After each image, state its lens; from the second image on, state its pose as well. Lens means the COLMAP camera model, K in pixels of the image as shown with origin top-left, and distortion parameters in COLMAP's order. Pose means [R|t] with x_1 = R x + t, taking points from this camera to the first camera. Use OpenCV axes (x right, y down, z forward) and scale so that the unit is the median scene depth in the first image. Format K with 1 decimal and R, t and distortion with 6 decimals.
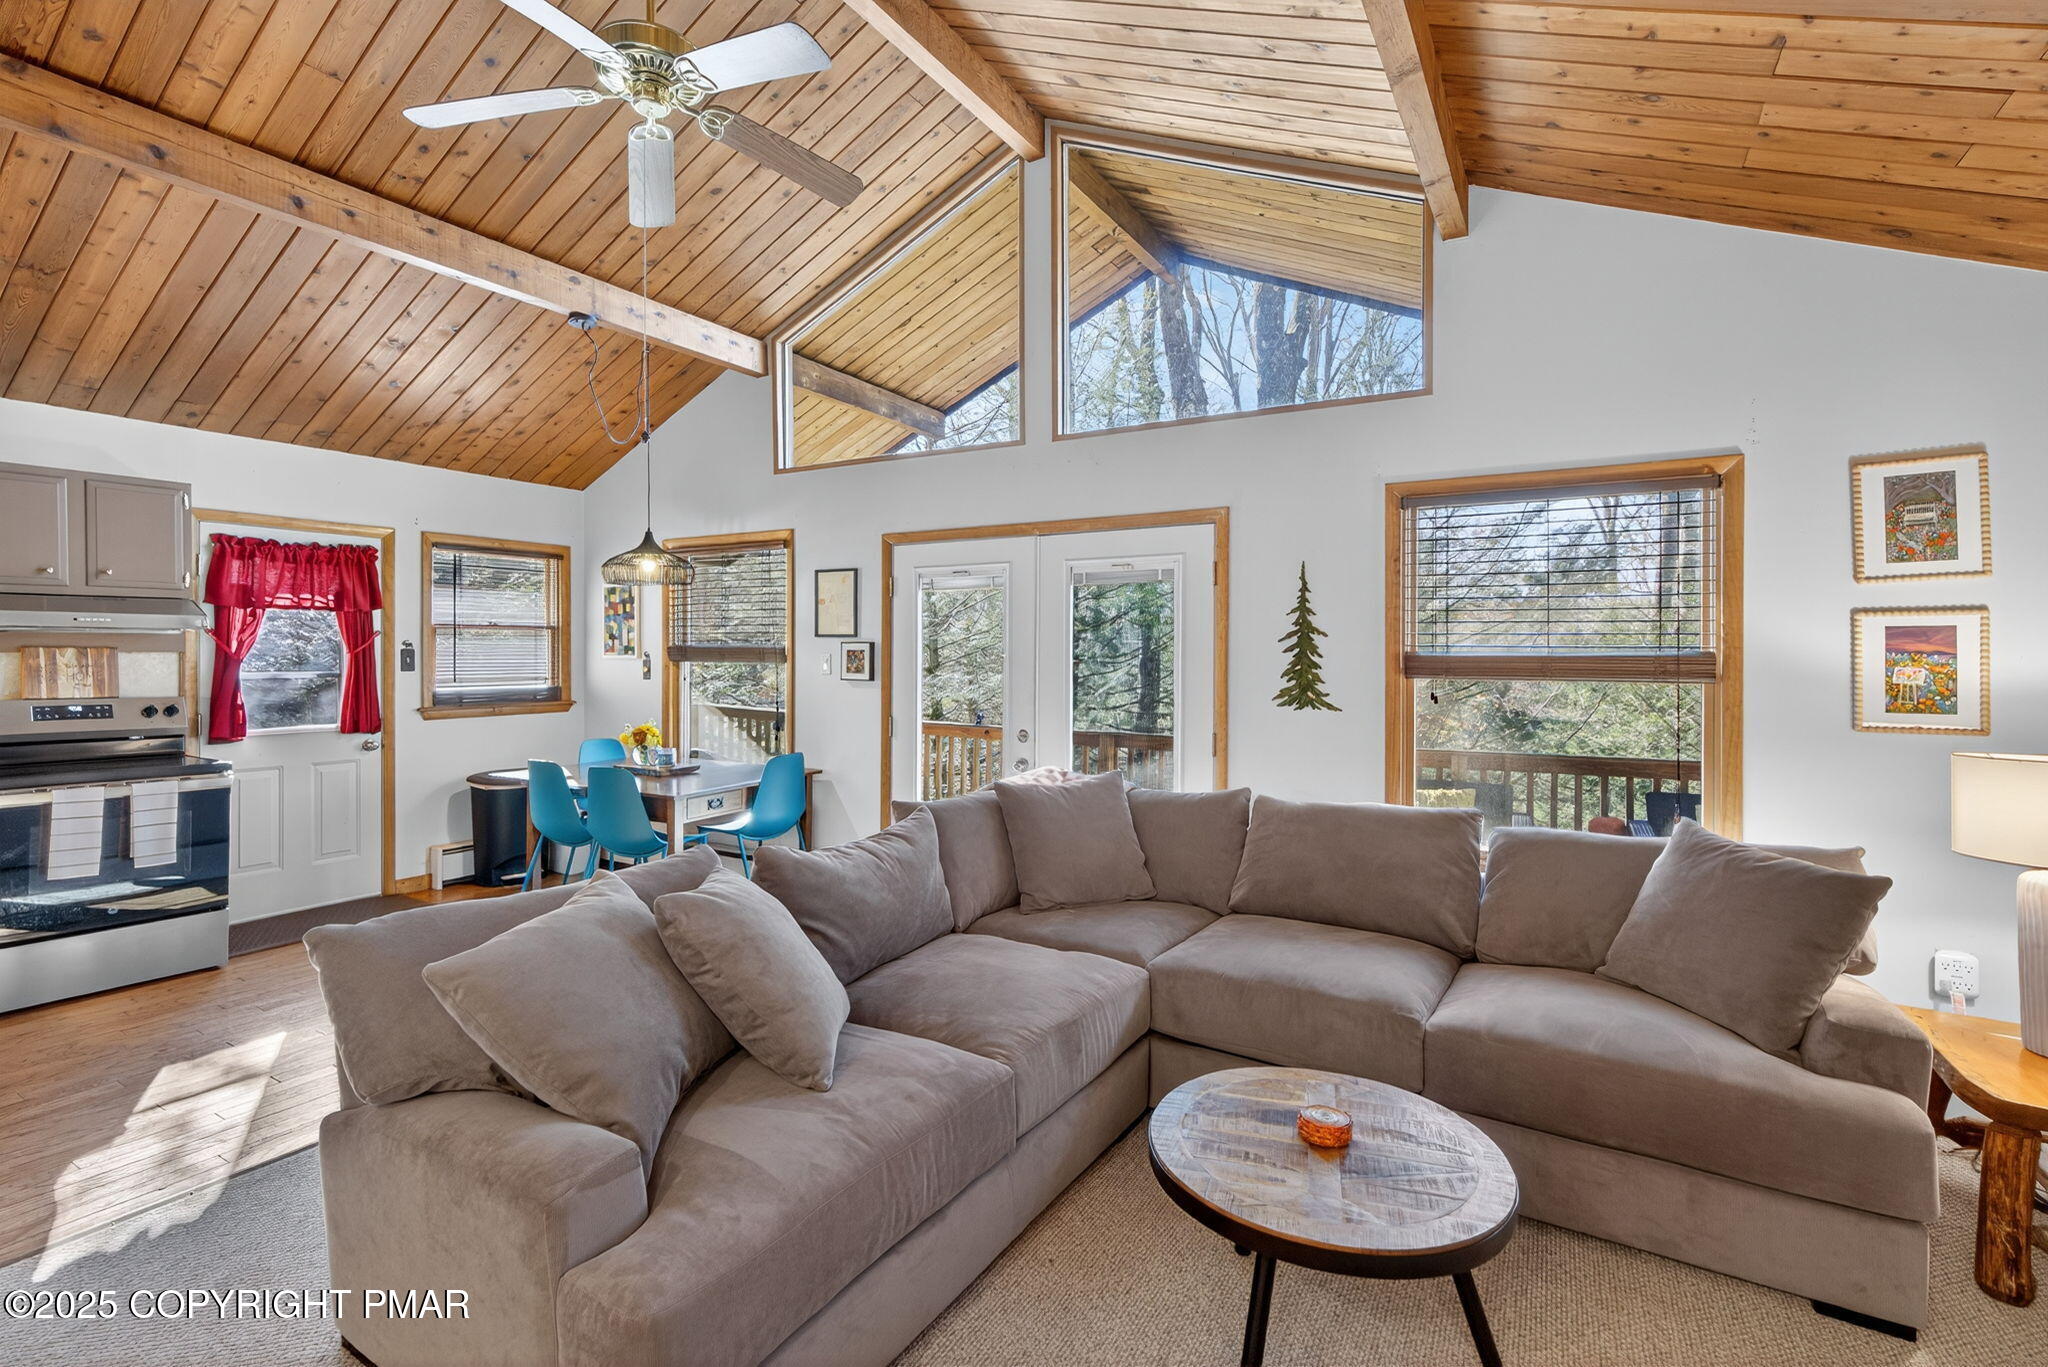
lens RADIAL K [[923.4, 0, 1019.3], [0, 923.4, 654.4], [0, 0, 1]] dist [0.000623, 0.000152]
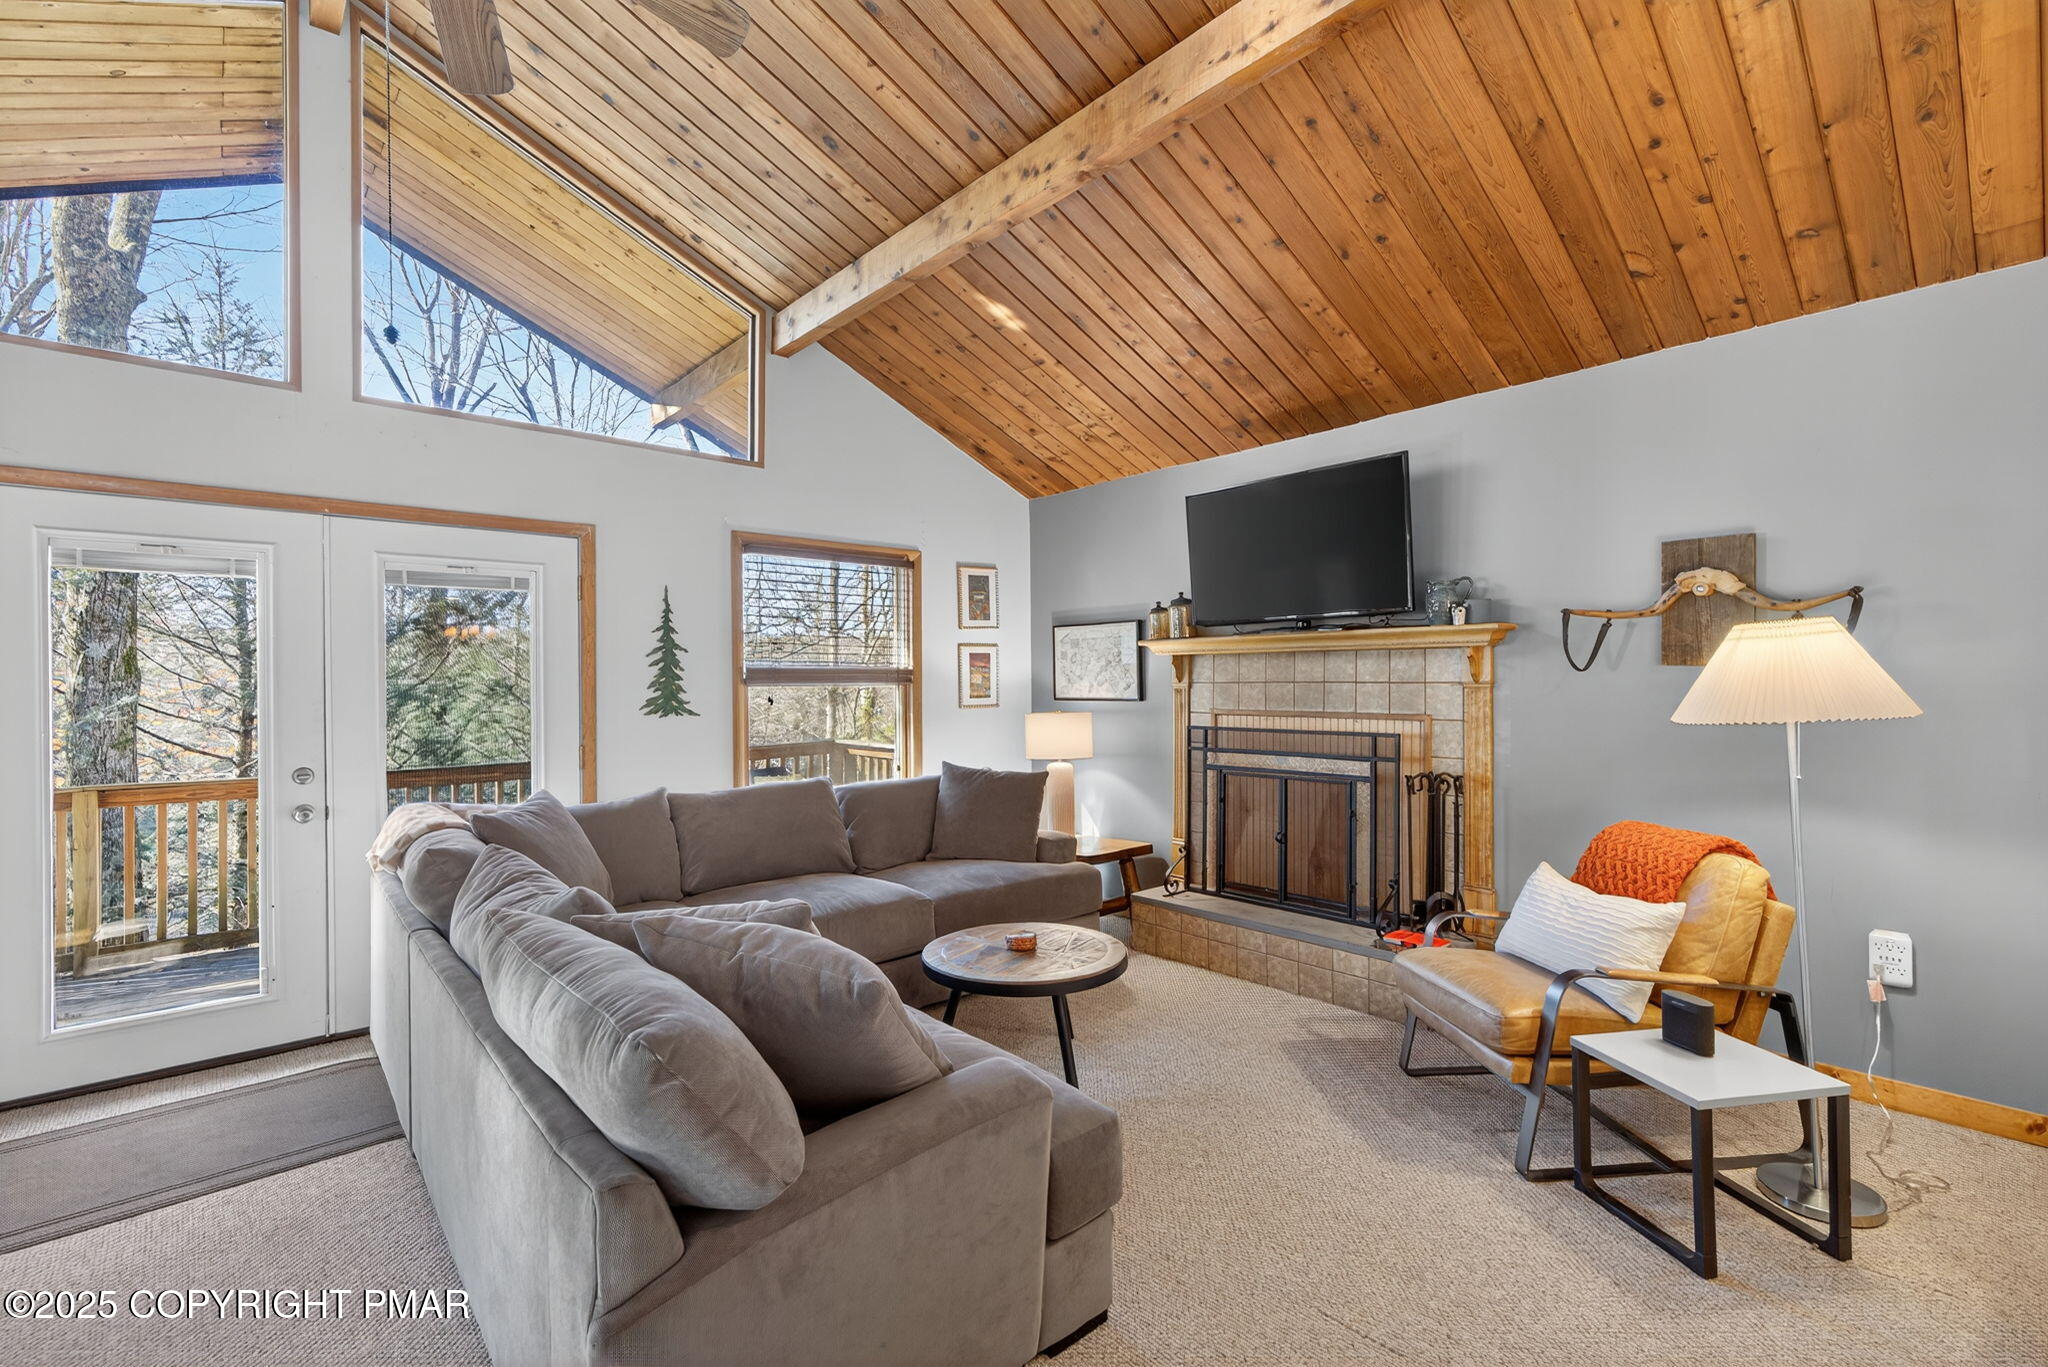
lens RADIAL K [[914.1, 0, 1024.0], [0, 914.1, 683.5], [0, 0, 1]] dist [-0.002187, -0.000093]
pose [[0.298395, -0.011009, 0.954379, -0.502979], [0.007820, 0.999928, 0.009090, 0.009870], [-0.954411, 0.004751, 0.298459, 0.197849]]
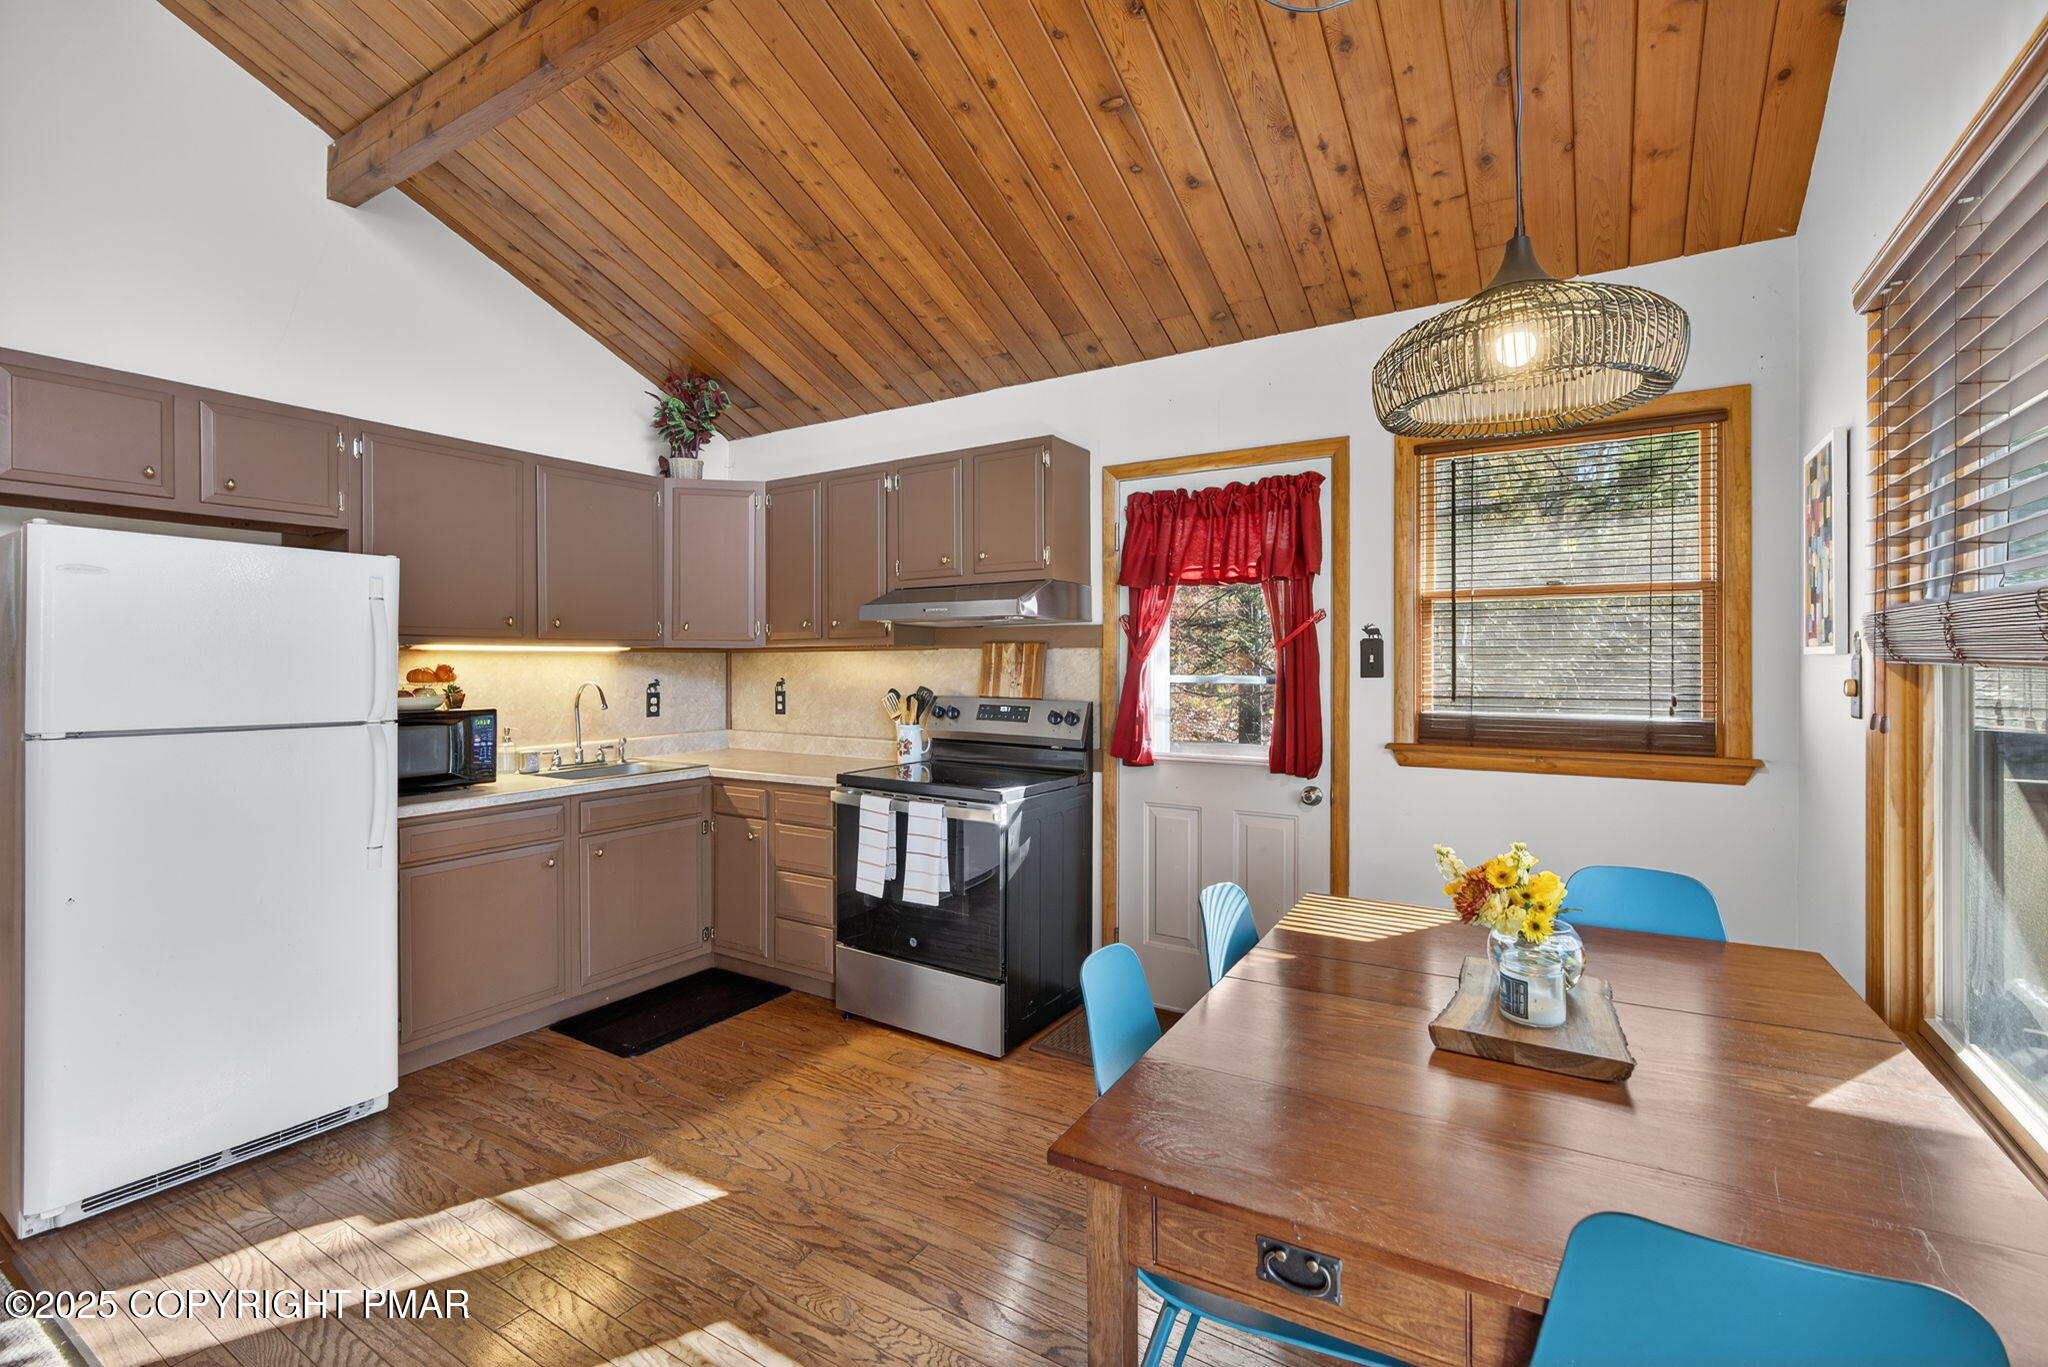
lens RADIAL K [[912.7, 0, 1018.5], [0, 912.7, 665.7], [0, 0, 1]] dist [-0.002958, 0.000018]
pose [[-0.020131, 0.003524, -0.999791, -0.096309], [-0.003026, 0.999989, 0.003585, 0.010559], [0.999793, 0.003097, -0.020121, 0.886338]]
